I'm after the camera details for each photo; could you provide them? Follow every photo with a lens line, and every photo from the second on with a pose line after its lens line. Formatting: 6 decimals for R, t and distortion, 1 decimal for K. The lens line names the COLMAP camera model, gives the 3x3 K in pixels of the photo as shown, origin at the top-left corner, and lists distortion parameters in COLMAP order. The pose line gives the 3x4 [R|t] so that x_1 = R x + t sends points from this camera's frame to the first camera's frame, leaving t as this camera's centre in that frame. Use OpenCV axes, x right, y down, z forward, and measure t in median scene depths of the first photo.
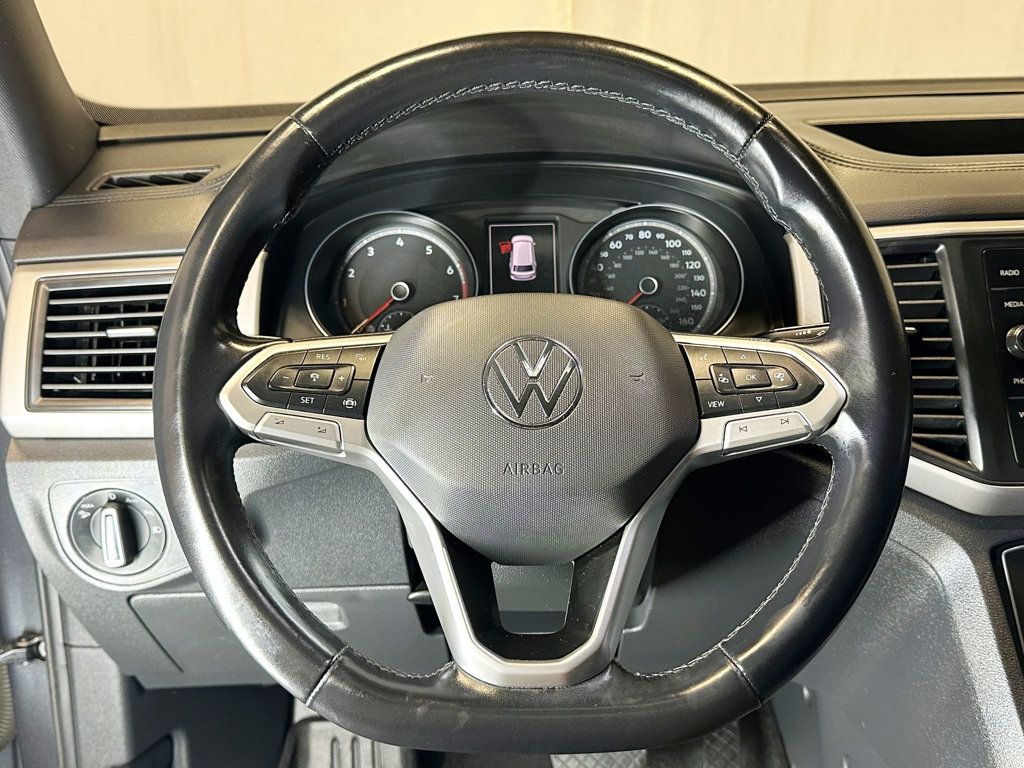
lens RADIAL K [[980.3, 0, 512.3], [0, 980.3, 384.4], [0, 0, 1]] dist [0.044694, 0.000000]
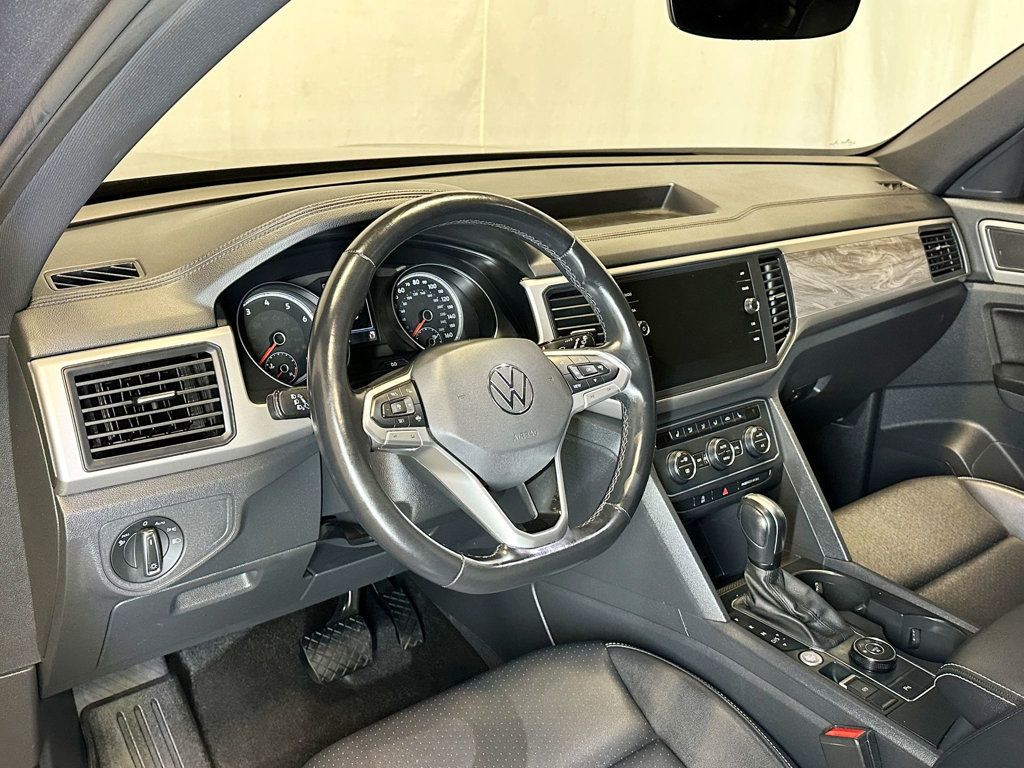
lens RADIAL K [[980.3, 0, 518.1], [0, 980.3, 387.5], [0, 0, 1]] dist [0.044694, 0.000000]
pose [[0.773207, -0.152946, 0.615433, -0.712908], [0.120828, 0.988233, 0.093788, -0.114595], [-0.622536, 0.001844, 0.782589, -0.299824]]
